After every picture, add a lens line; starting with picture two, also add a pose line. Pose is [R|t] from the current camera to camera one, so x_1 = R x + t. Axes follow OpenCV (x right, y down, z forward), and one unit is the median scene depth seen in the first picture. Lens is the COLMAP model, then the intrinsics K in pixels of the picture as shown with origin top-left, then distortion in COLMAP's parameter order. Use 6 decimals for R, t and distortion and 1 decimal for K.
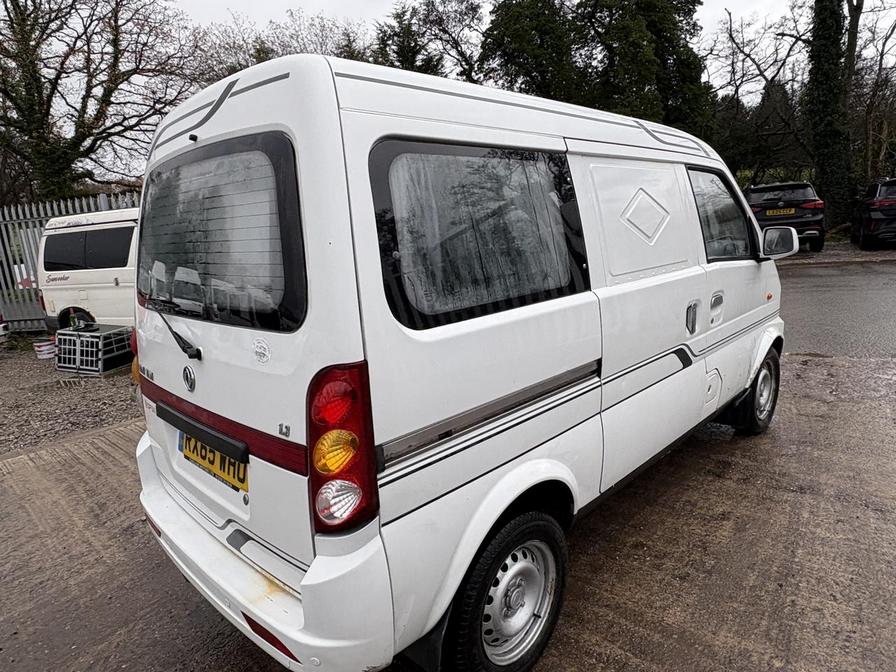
lens RADIAL K [[557.9, 0, 448.2], [0, 557.9, 358.6], [0, 0, 1]] dist [0.001387, 0.001315]
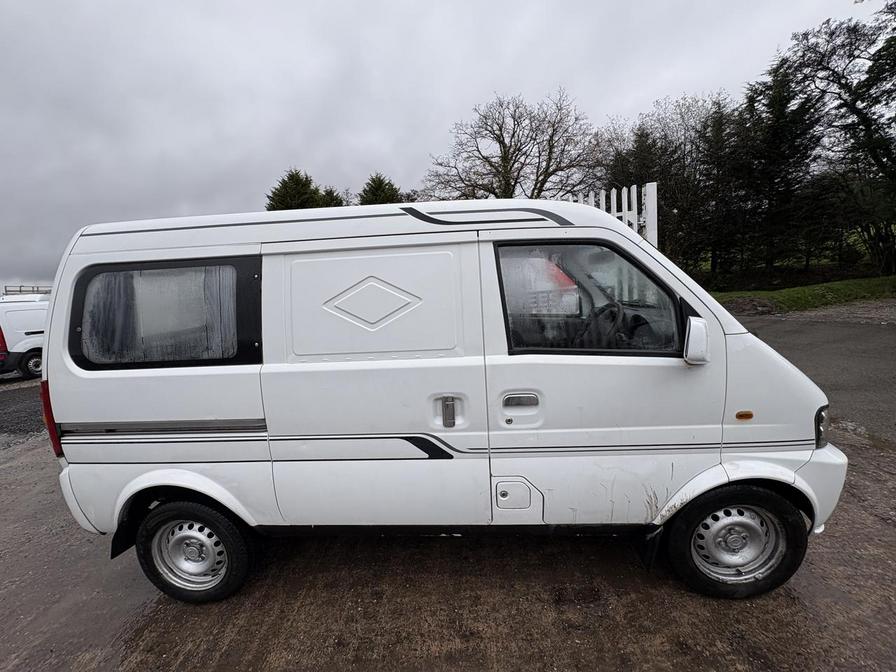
lens RADIAL K [[362.5, 0, 463.3], [0, 362.5, 349.6], [0, 0, 1]] dist [0.000762, -0.000067]
pose [[0.649470, 0.174376, -0.740123, 0.852230], [-0.160334, 0.982871, 0.090872, -0.223524], [0.743291, 0.059648, 0.666303, 0.586741]]
